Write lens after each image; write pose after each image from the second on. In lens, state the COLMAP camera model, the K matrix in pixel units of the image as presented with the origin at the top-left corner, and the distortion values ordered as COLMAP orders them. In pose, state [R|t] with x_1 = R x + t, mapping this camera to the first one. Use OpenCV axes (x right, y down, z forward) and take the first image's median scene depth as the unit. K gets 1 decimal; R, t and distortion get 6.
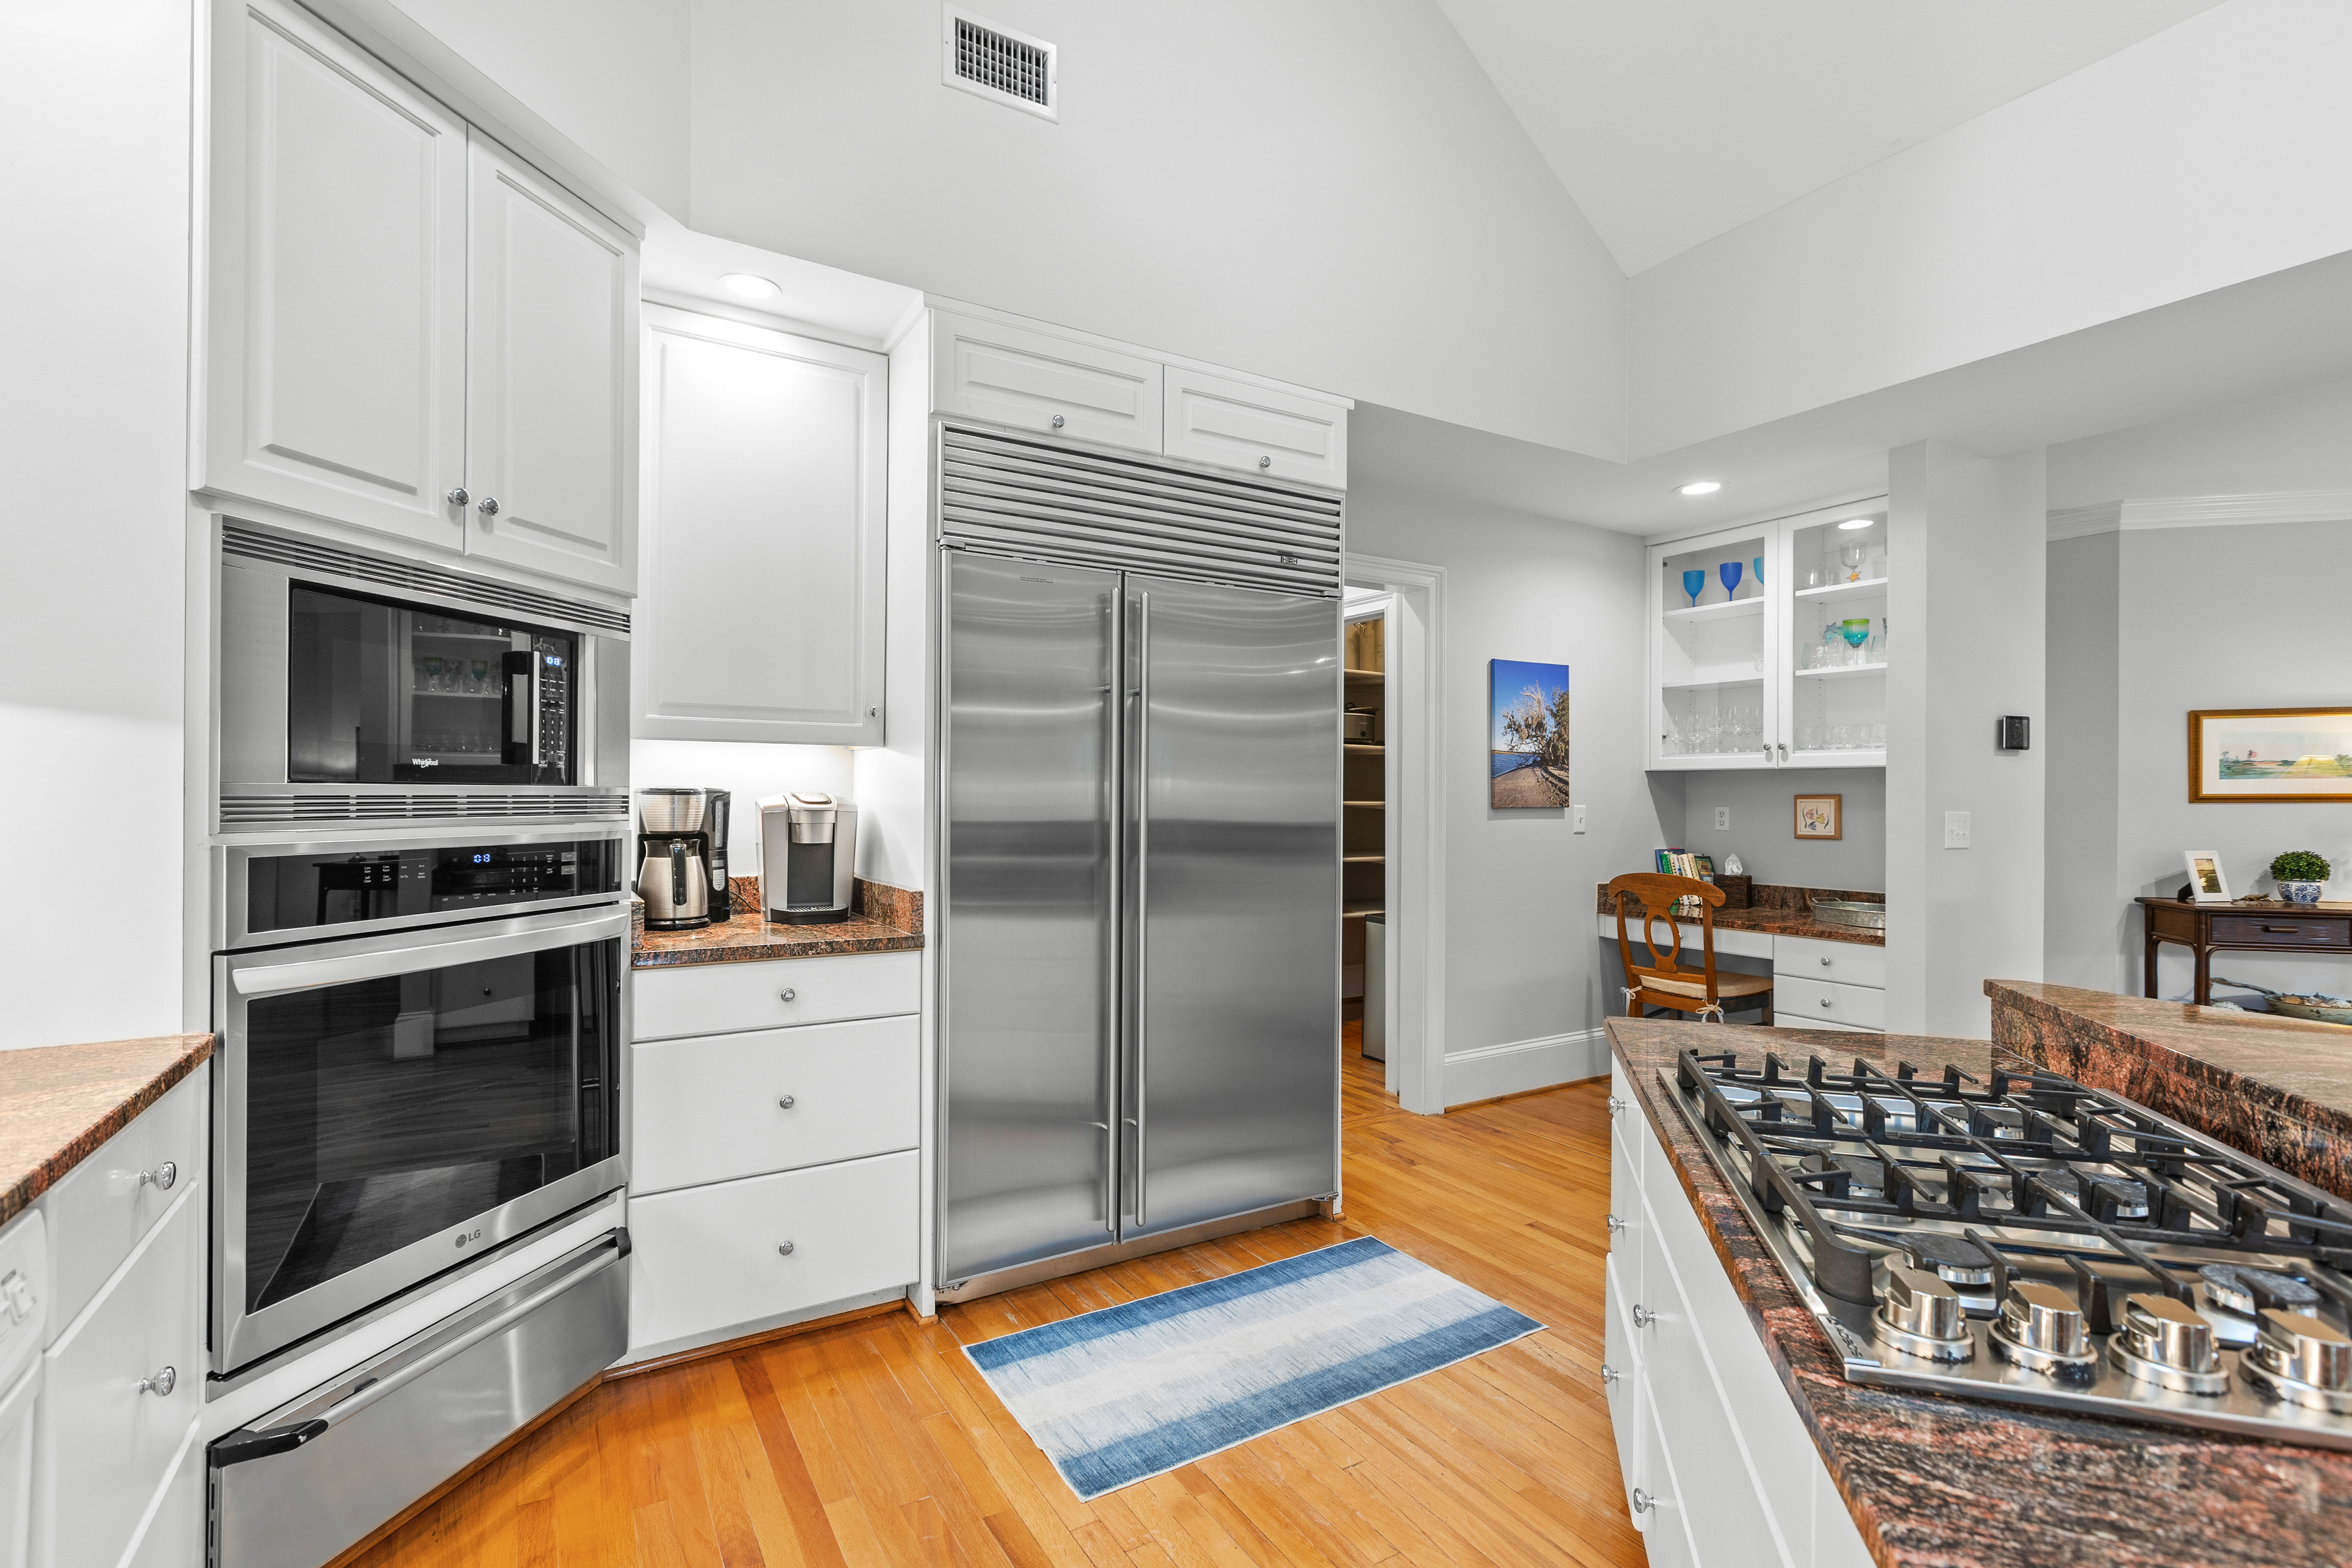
lens RADIAL K [[1073.9, 0, 1169.2], [0, 1073.9, 787.8], [0, 0, 1]] dist [0.003711, 0.000661]
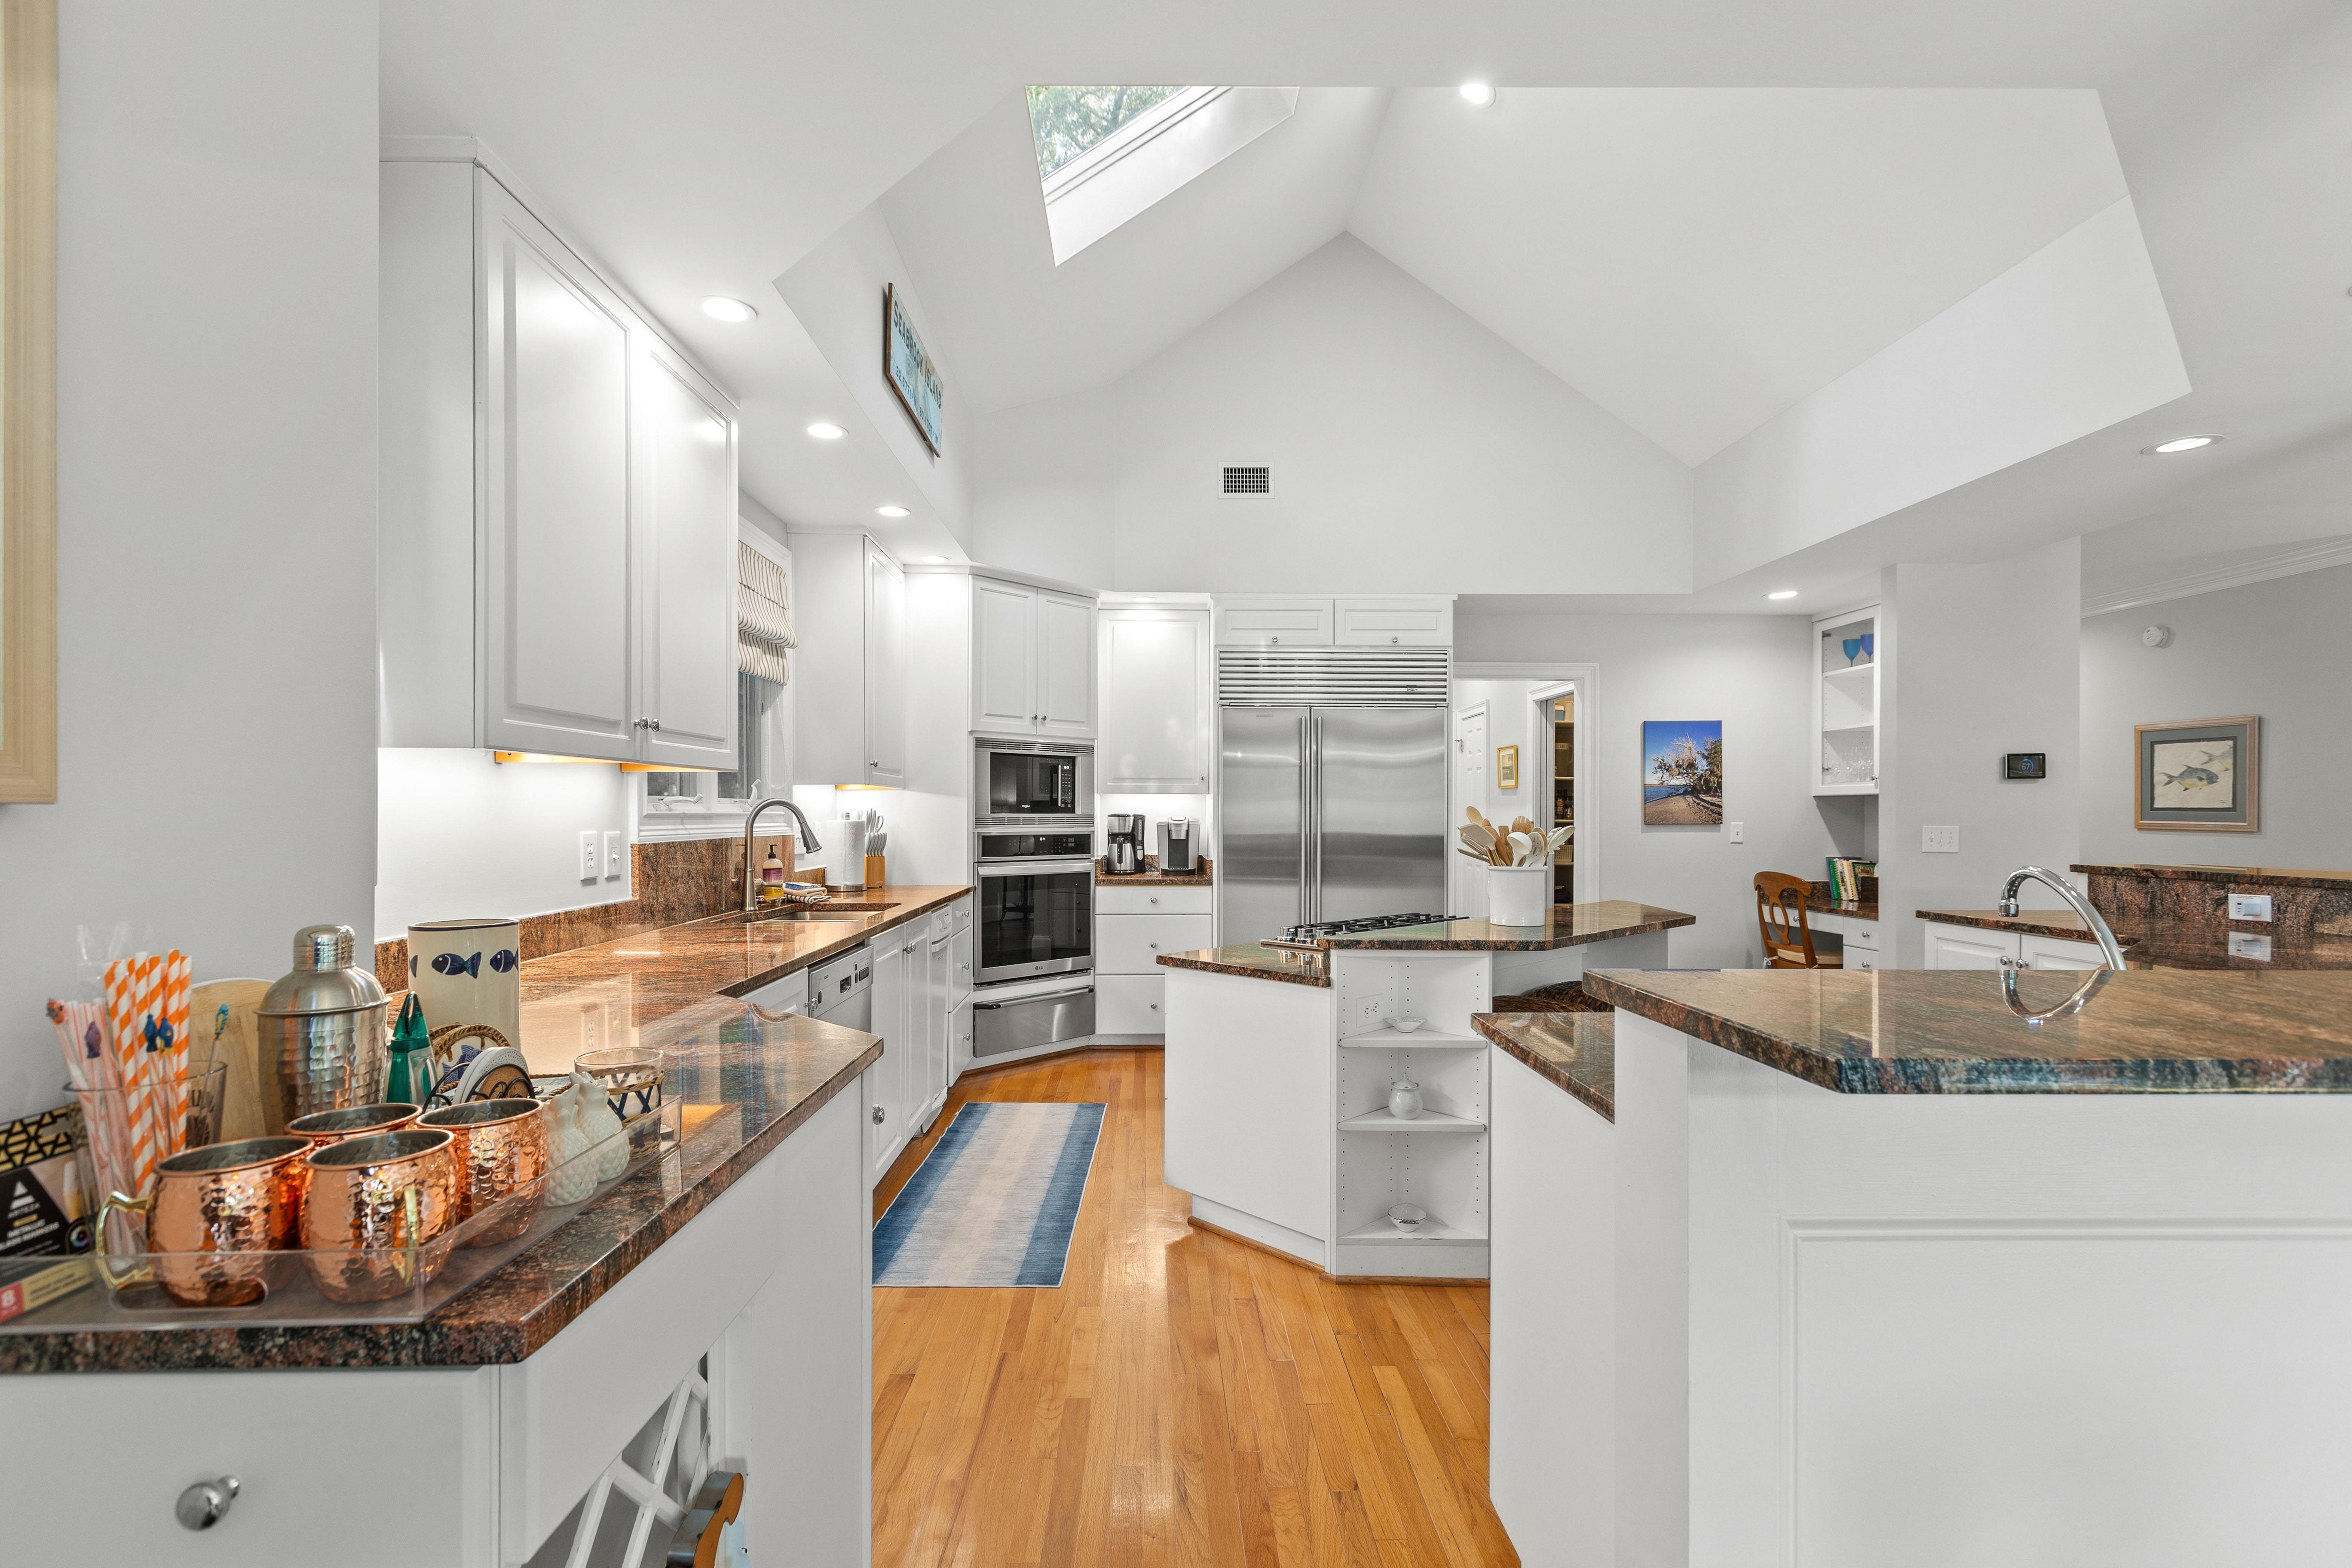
lens RADIAL K [[1073.9, 0, 1175.7], [0, 1073.9, 802.7], [0, 0, 1]] dist [0.003711, 0.000661]
pose [[0.874088, -0.010399, -0.485656, 0.749596], [0.006678, 0.999934, -0.009392, -0.001544], [0.485721, 0.004966, 0.874100, -0.939798]]
